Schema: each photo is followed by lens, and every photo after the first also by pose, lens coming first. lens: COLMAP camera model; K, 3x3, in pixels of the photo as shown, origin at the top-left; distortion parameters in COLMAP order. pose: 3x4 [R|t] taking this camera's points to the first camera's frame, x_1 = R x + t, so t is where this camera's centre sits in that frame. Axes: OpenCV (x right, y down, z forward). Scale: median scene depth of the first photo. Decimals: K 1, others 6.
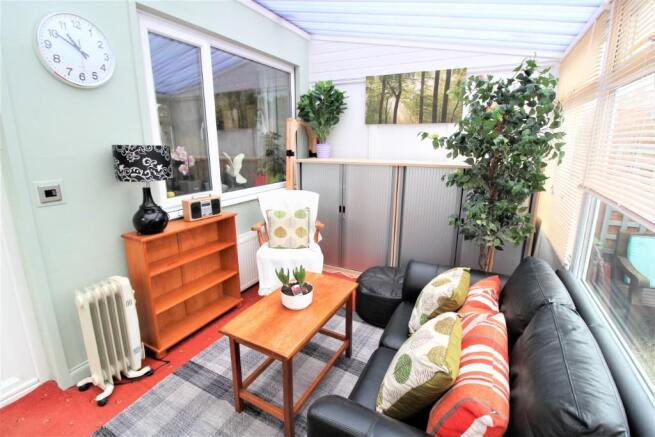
lens RADIAL K [[303.9, 0, 328.7], [0, 303.9, 208.1], [0, 0, 1]] dist [-0.000351, -0.013049]
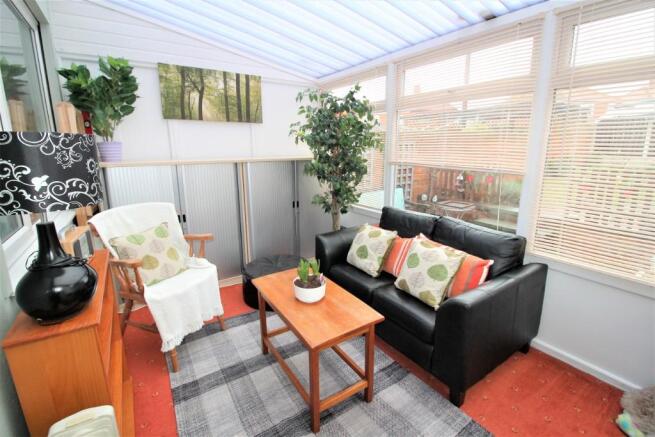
lens RADIAL K [[303.9, 0, 328.7], [0, 303.9, 208.1], [0, 0, 1]] dist [-0.000351, -0.013049]
pose [[0.475427, -0.182645, 0.860587, -0.489645], [0.190321, 0.976400, 0.102083, -0.033477], [-0.858922, 0.115255, 0.498969, 0.231476]]
